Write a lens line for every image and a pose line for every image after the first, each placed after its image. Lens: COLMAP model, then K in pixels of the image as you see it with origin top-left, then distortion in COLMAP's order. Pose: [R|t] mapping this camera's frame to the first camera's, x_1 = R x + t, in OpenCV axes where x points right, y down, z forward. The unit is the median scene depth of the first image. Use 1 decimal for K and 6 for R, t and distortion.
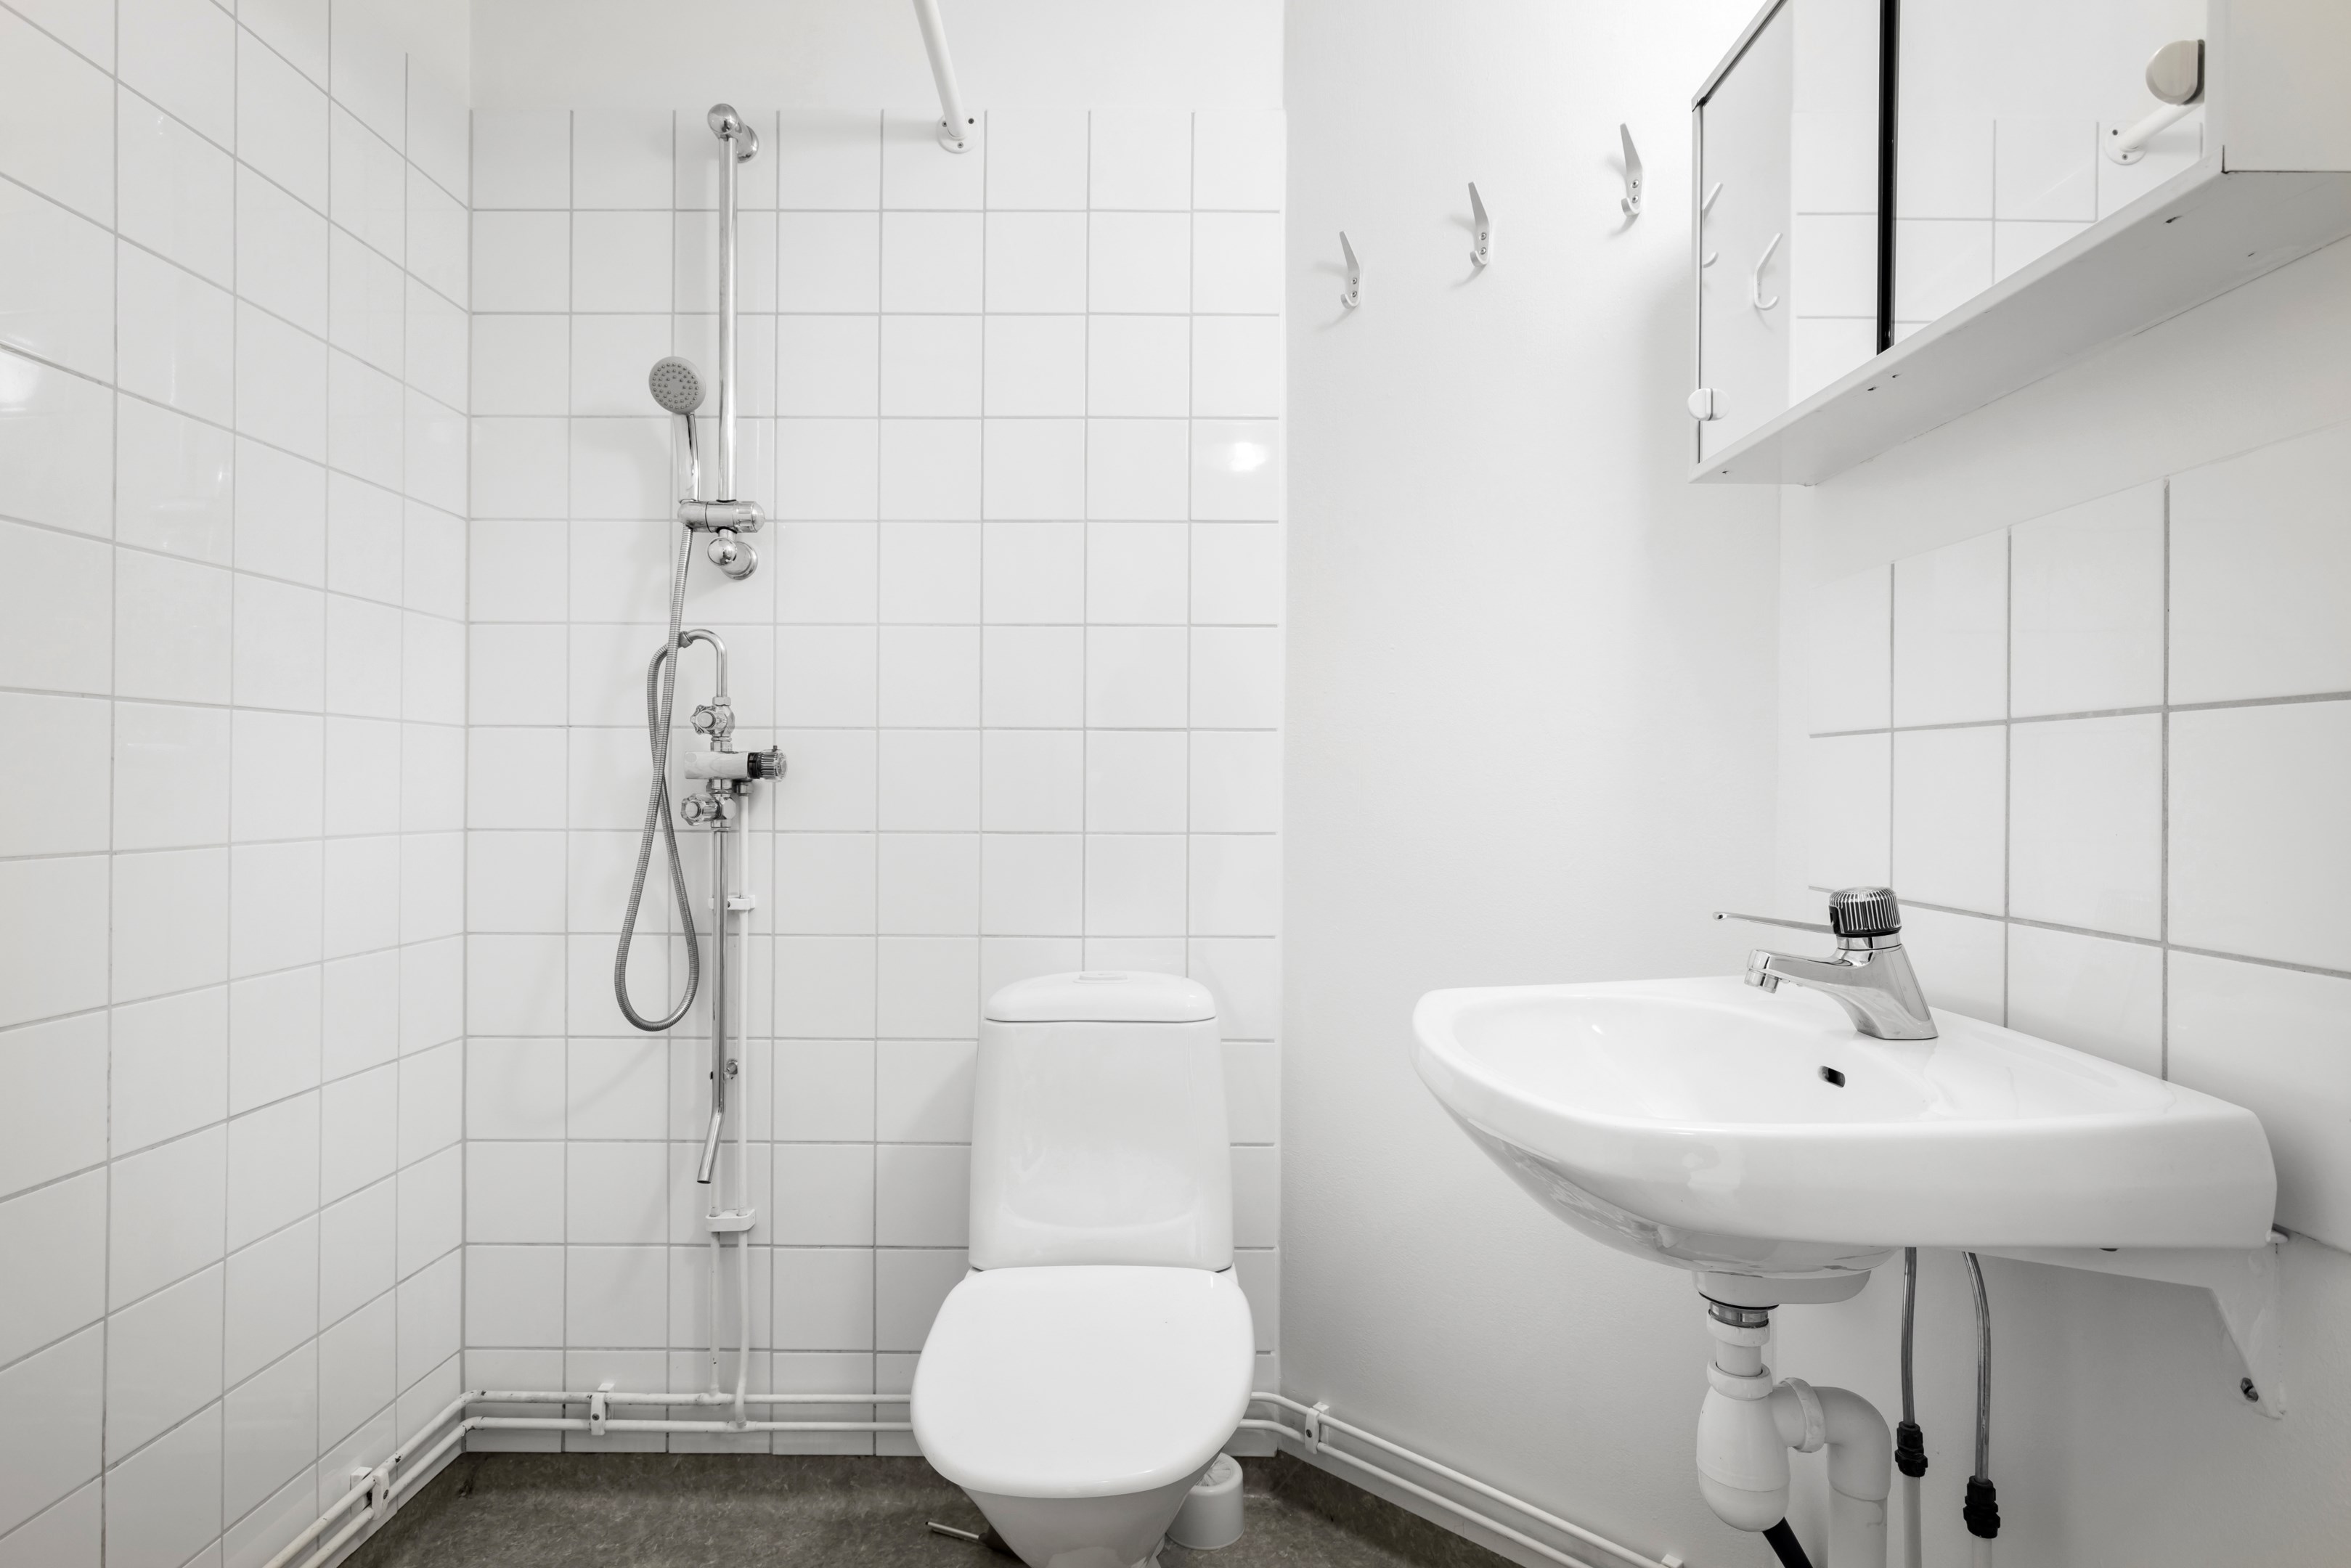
lens RADIAL K [[1316.3, 0, 1179.4], [0, 1316.3, 749.2], [0, 0, 1]] dist [0.001043, 0.000690]
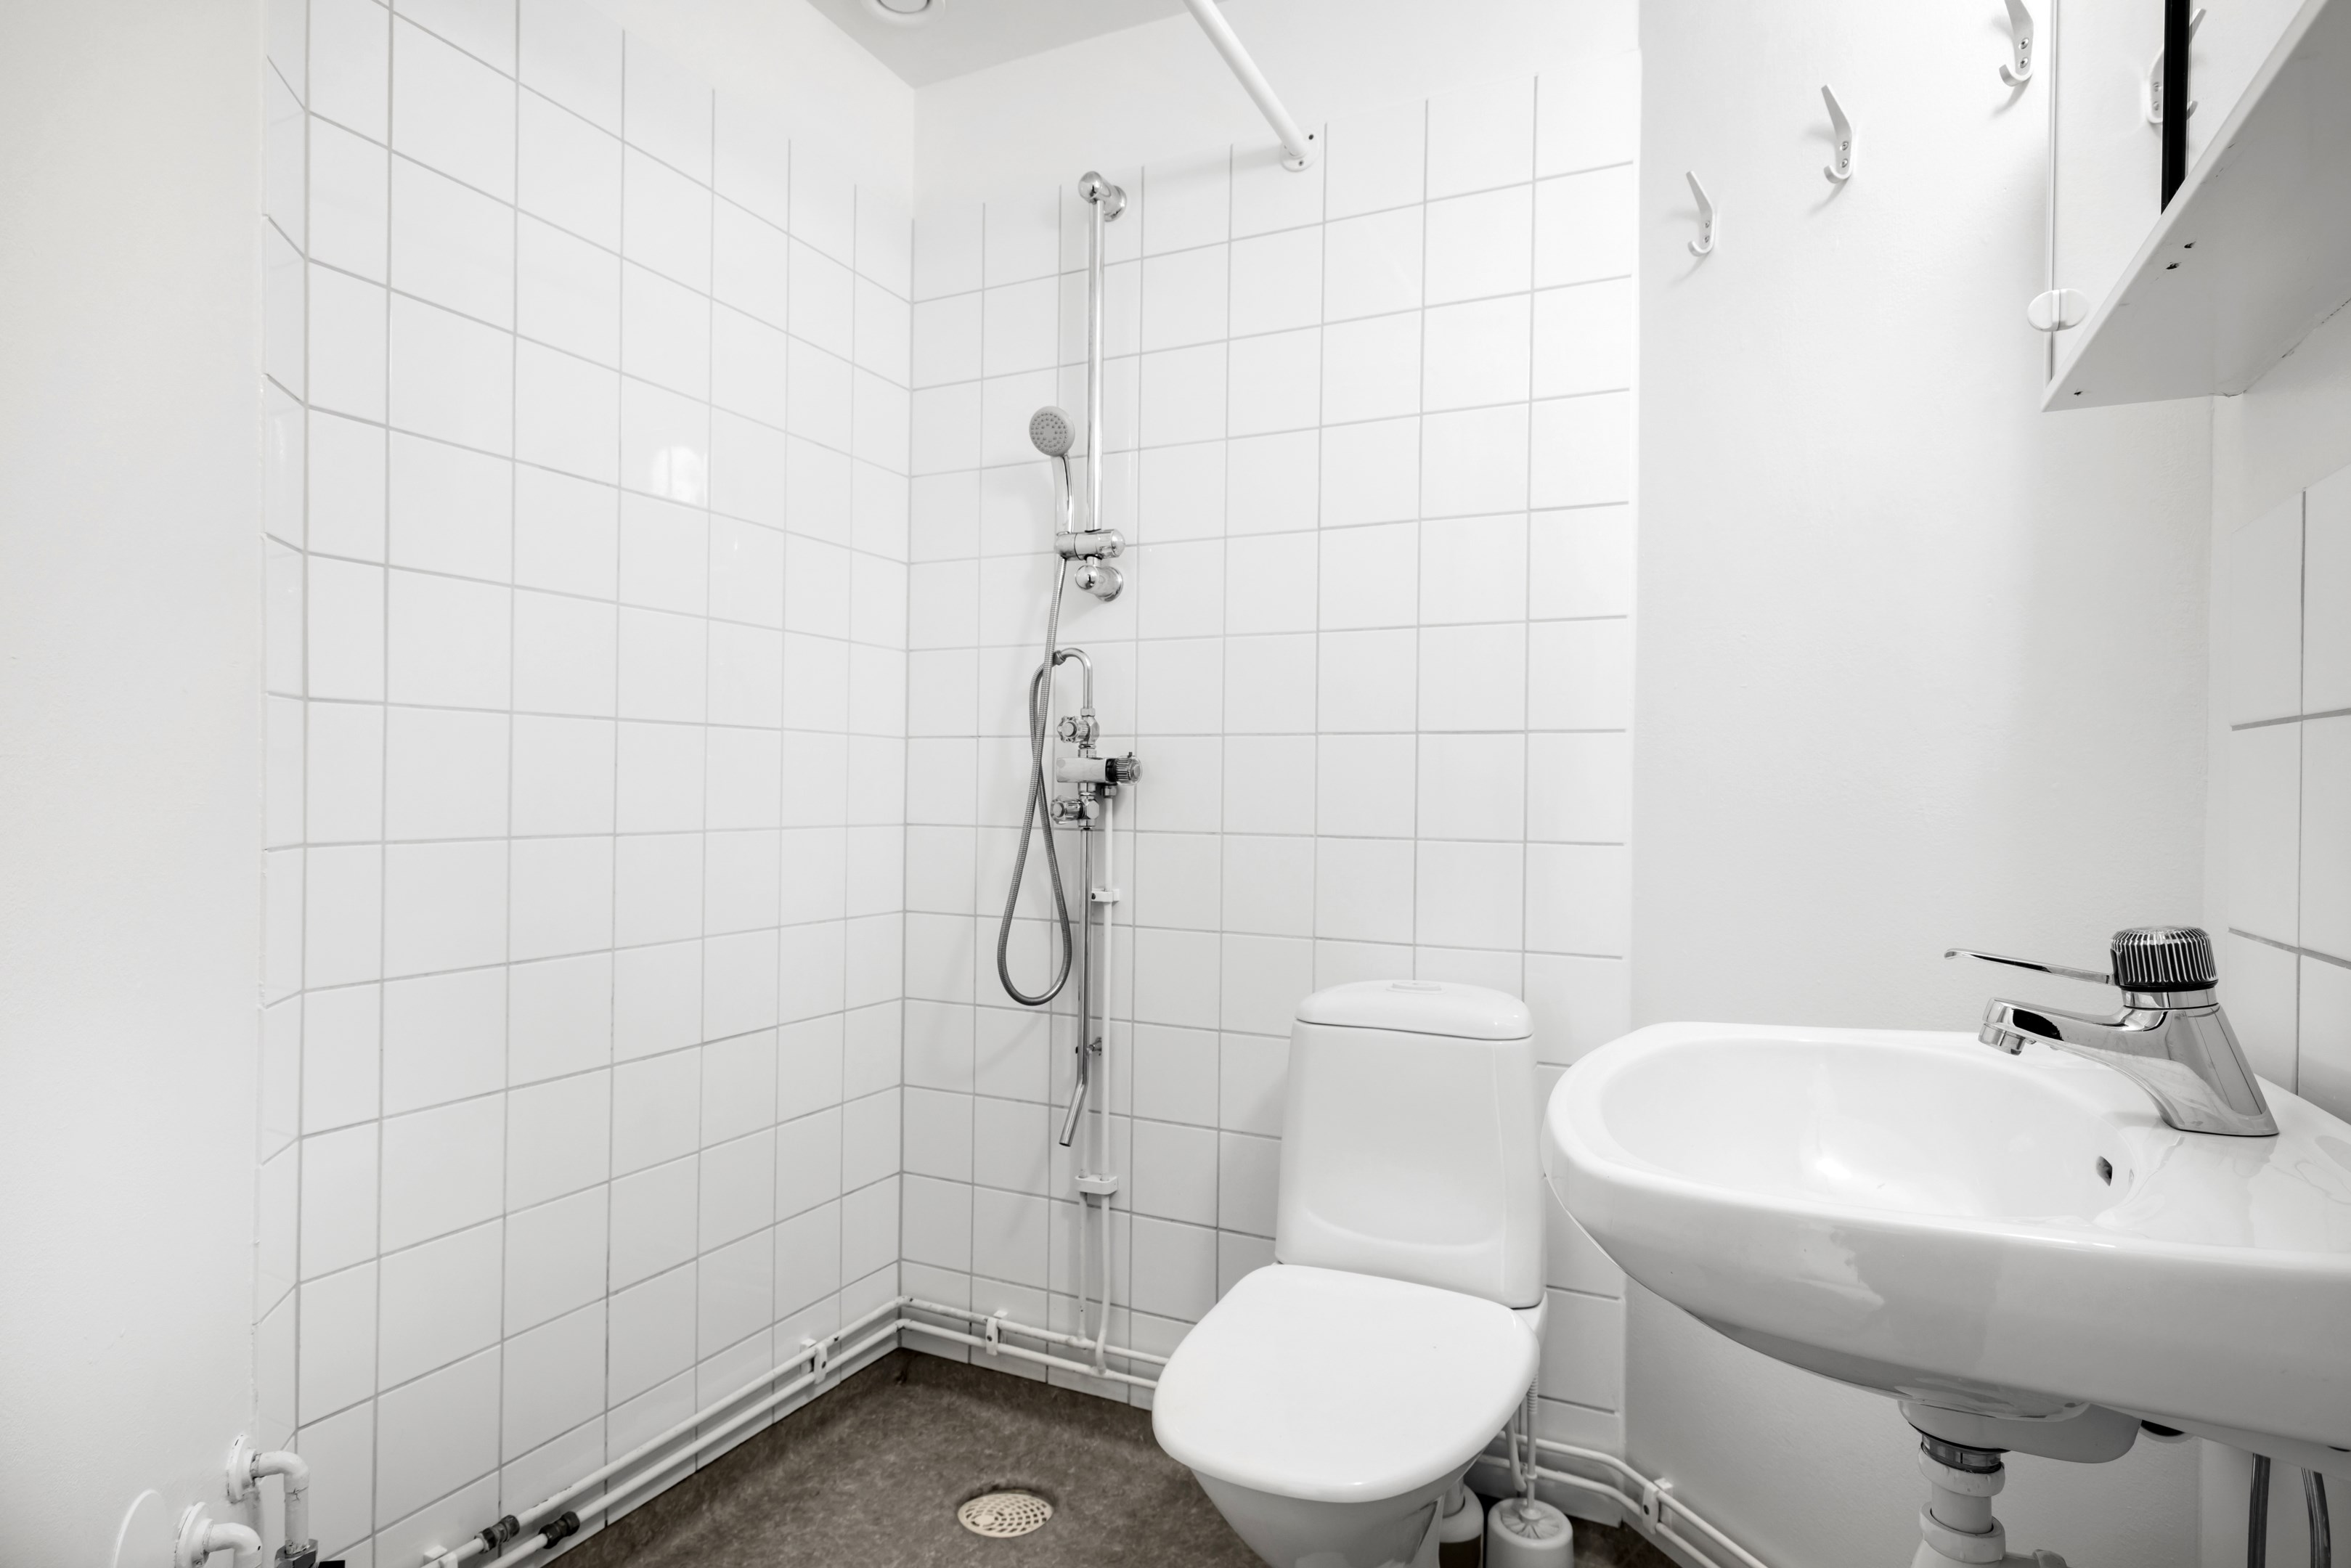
lens RADIAL K [[1332.9, 0, 1175.7], [0, 1332.9, 753.8], [0, 0, 1]] dist [0.003966, -0.000557]
pose [[0.890722, -0.006718, -0.454499, 0.228806], [0.005369, 0.999977, -0.004260, 0.003632], [0.454517, 0.001354, 0.890737, 0.037308]]
